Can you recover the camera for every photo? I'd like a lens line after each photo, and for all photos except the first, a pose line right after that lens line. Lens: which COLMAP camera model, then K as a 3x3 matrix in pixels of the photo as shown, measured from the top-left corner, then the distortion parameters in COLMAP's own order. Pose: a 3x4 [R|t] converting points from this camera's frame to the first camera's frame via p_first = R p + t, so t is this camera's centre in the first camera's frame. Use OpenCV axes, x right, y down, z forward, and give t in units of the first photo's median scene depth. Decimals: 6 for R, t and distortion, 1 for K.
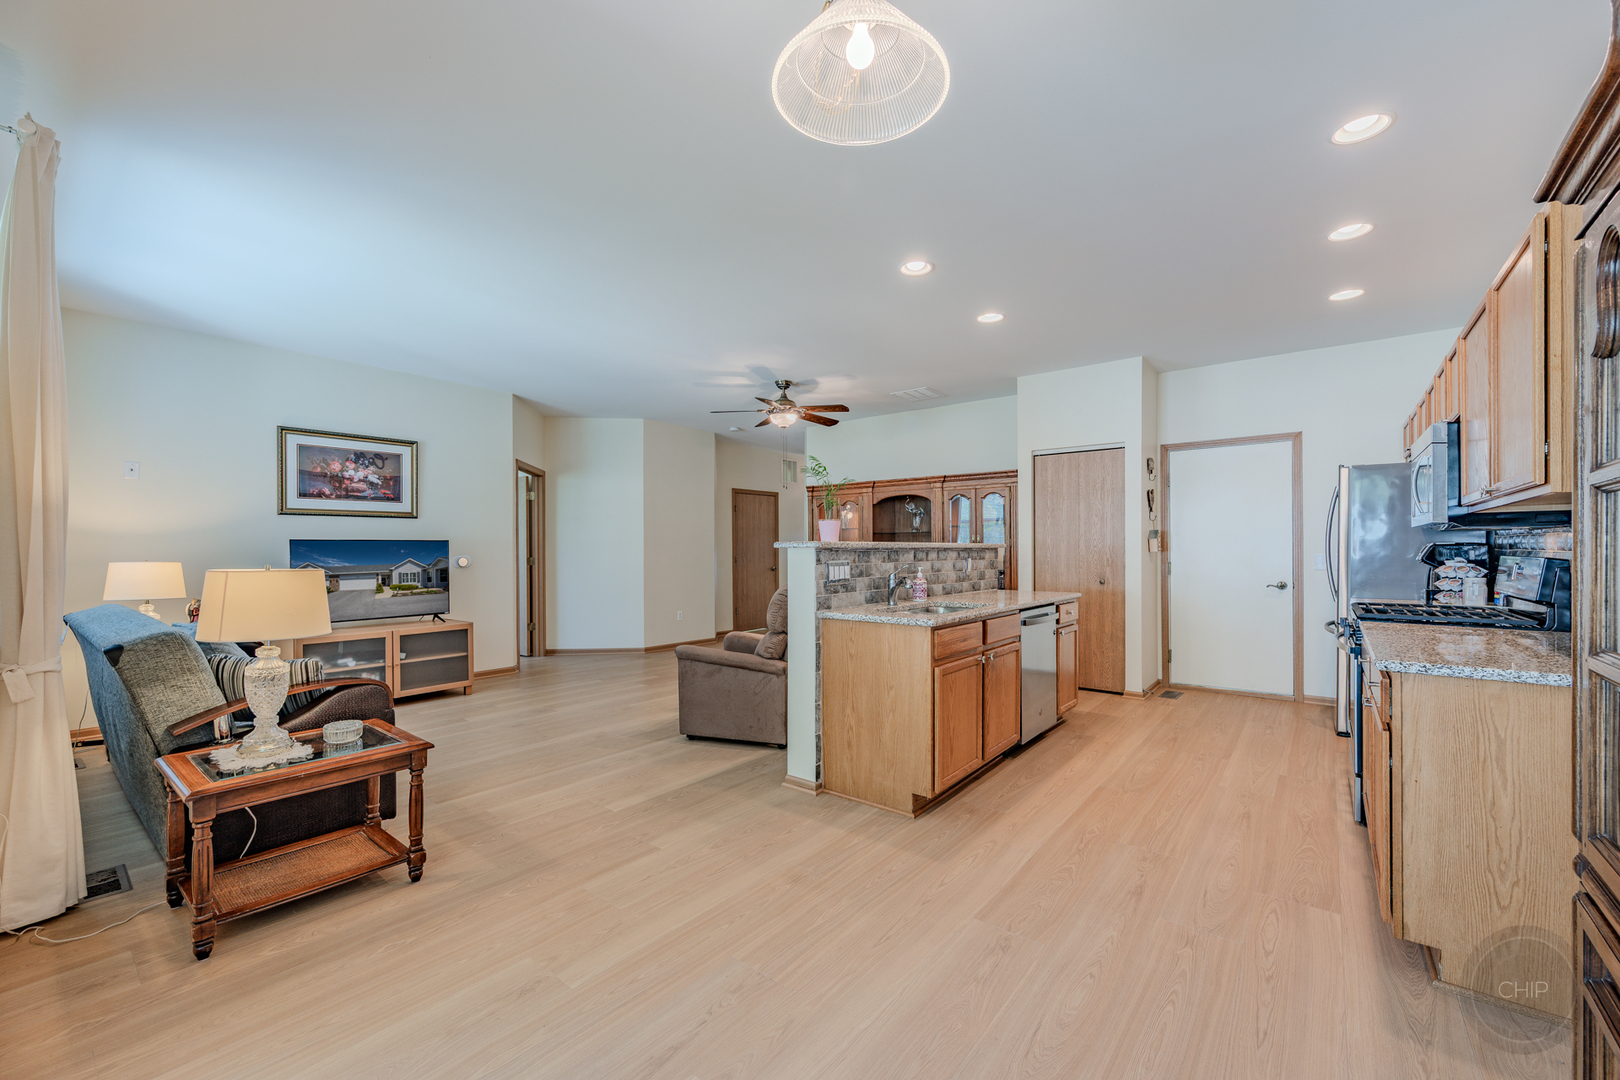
lens RADIAL K [[639.3, 0, 817.5], [0, 639.3, 549.2], [0, 0, 1]] dist [0.002752, 0.000155]
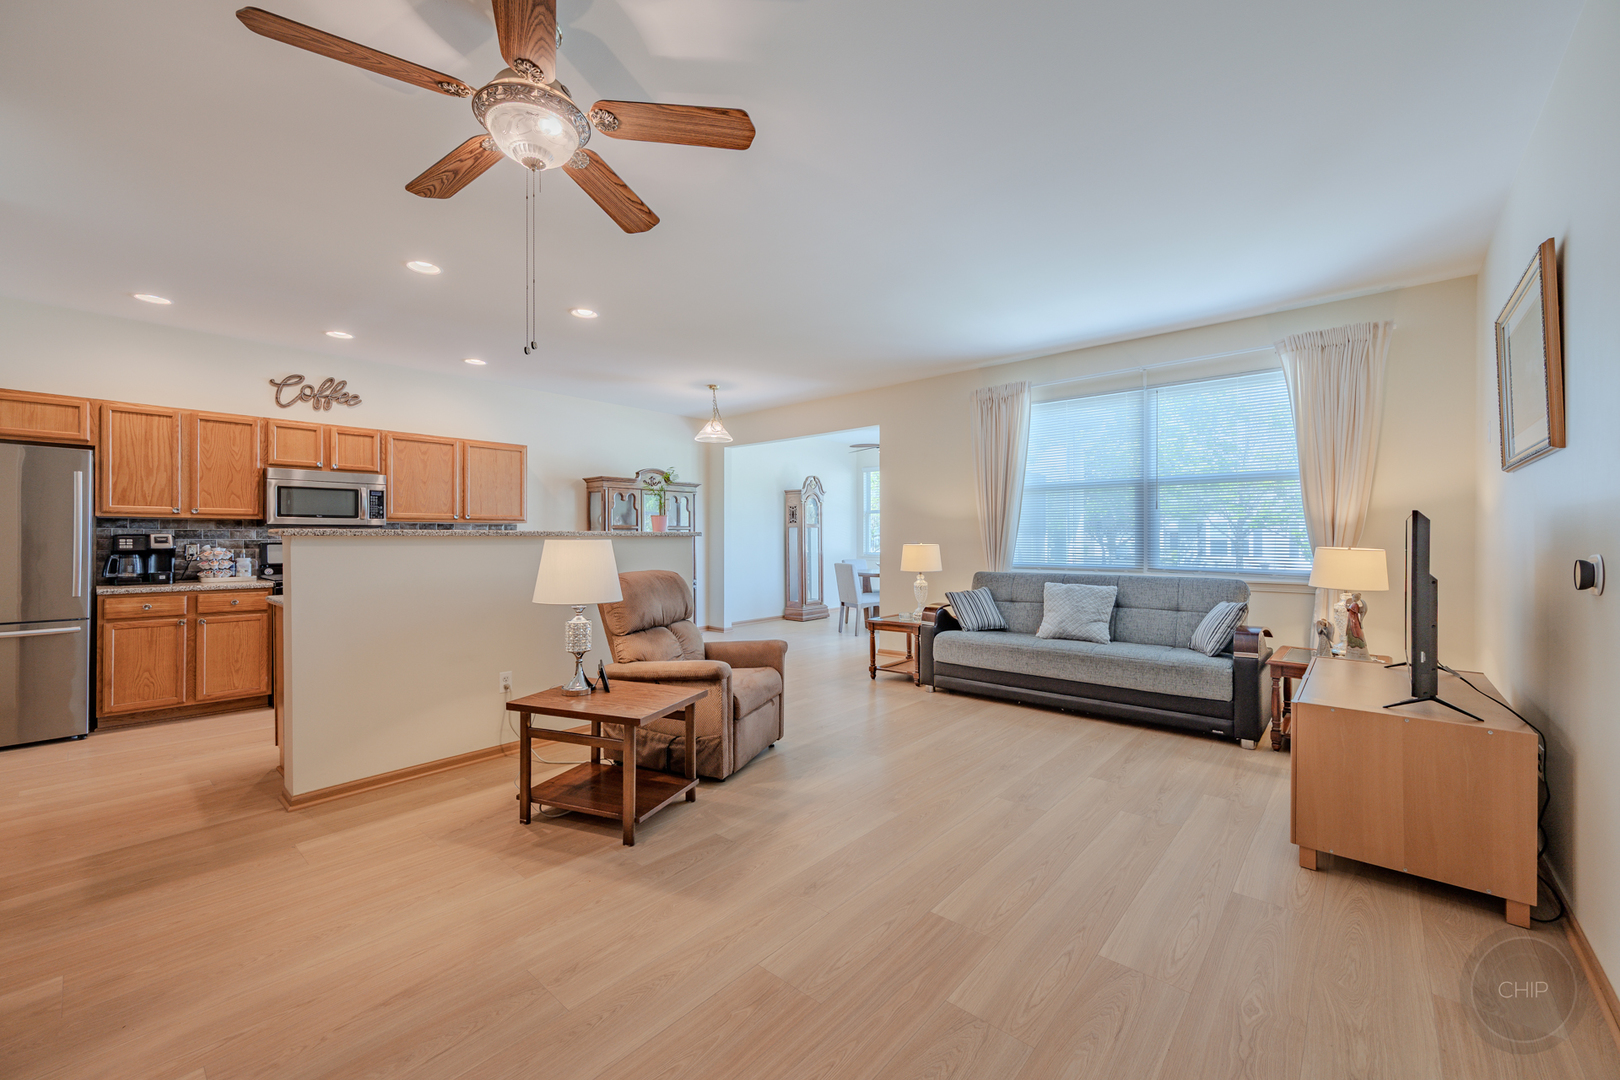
lens RADIAL K [[639.3, 0, 819.4], [0, 639.3, 534.9], [0, 0, 1]] dist [0.002752, 0.000155]
pose [[-0.998946, 0.003381, 0.045784, -0.254699], [0.003248, 0.999990, -0.002972, -0.000191], [-0.045793, -0.002820, -0.998947, 1.577870]]
